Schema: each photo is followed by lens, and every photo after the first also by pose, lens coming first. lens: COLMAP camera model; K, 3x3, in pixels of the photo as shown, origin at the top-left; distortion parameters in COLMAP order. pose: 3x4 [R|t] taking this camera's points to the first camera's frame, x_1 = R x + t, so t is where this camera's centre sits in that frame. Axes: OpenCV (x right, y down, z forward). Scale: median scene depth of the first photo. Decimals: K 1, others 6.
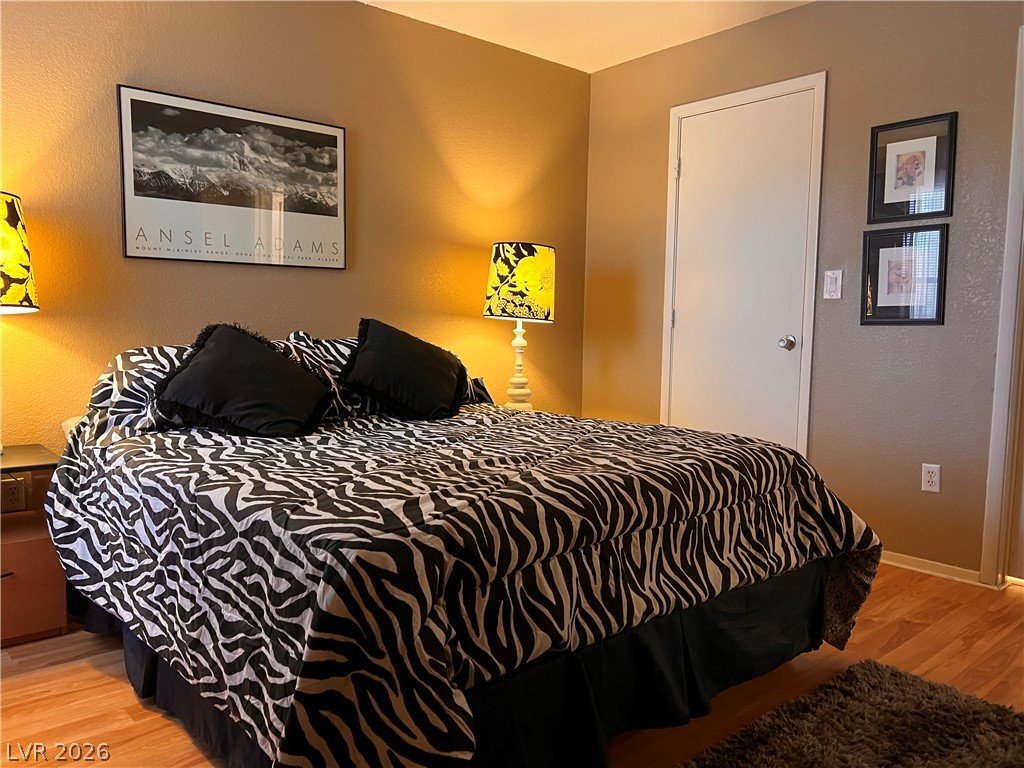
lens RADIAL K [[768.9, 0, 512.0], [0, 768.9, 384.0], [0, 0, 1]] dist [0.062824, -0.087830]
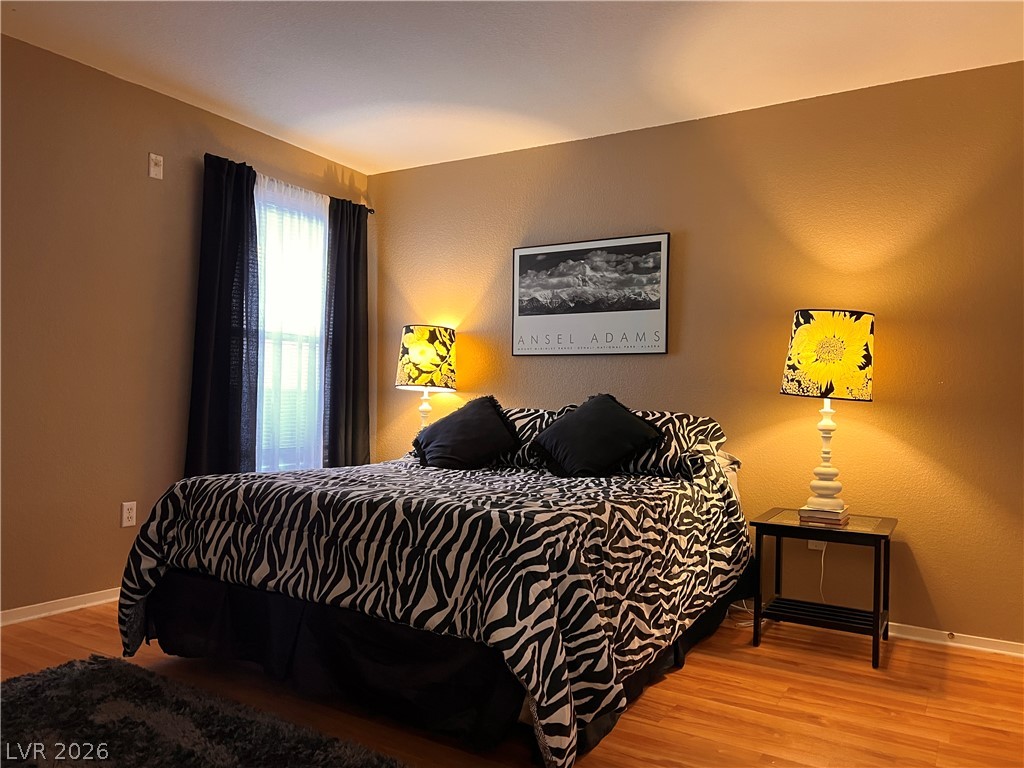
lens RADIAL K [[768.9, 0, 512.0], [0, 768.9, 384.0], [0, 0, 1]] dist [0.062824, -0.087830]
pose [[0.280752, -0.019860, -0.959575, 0.894002], [-0.101708, 0.993541, -0.050320, -0.025477], [0.954376, 0.111724, 0.276919, 0.522879]]
